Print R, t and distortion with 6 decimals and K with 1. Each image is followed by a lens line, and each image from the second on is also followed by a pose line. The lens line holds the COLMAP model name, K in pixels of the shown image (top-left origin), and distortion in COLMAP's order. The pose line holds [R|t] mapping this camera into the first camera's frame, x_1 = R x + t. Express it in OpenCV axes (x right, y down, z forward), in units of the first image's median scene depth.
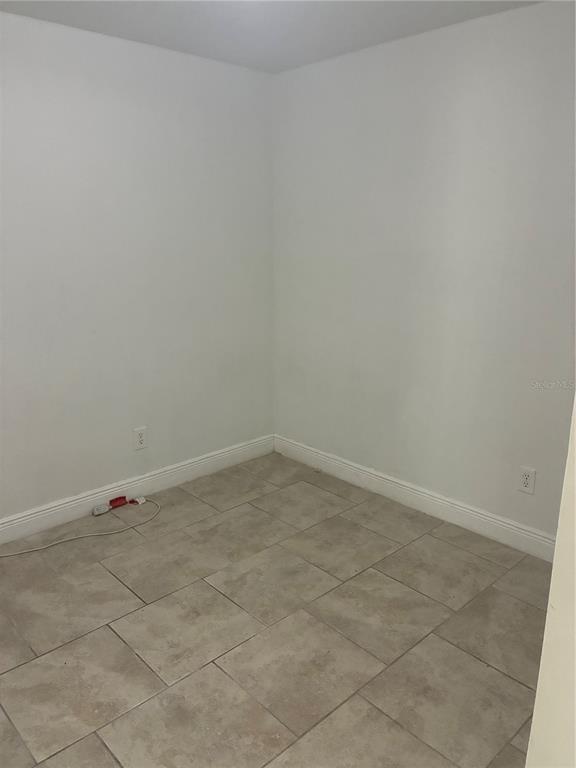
lens RADIAL K [[586.3, 0, 288.6], [0, 586.3, 384.0], [0, 0, 1]] dist [0.037884, -0.047687]
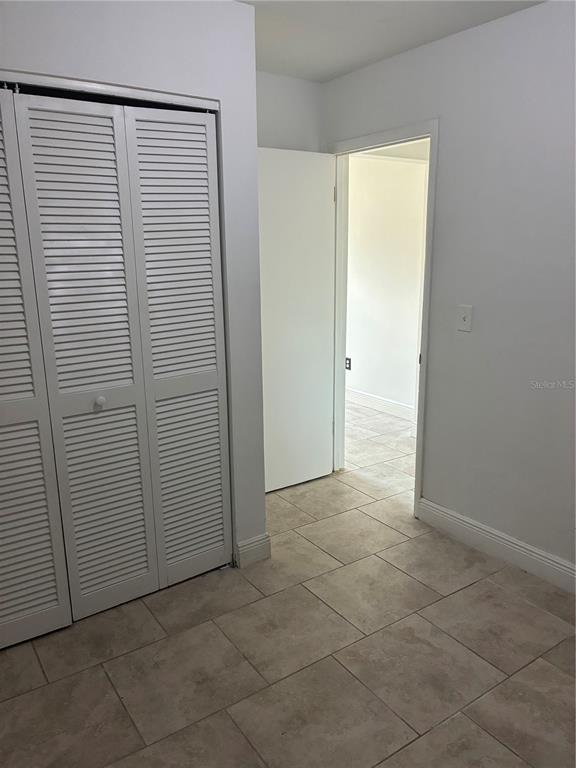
lens RADIAL K [[586.3, 0, 287.3], [0, 586.3, 384.3], [0, 0, 1]] dist [0.037884, -0.047687]
pose [[-0.987986, -0.036617, 0.150144, -0.051081], [0.038741, 0.881823, 0.469986, -0.423498], [-0.149610, 0.470156, -0.869811, 1.641960]]
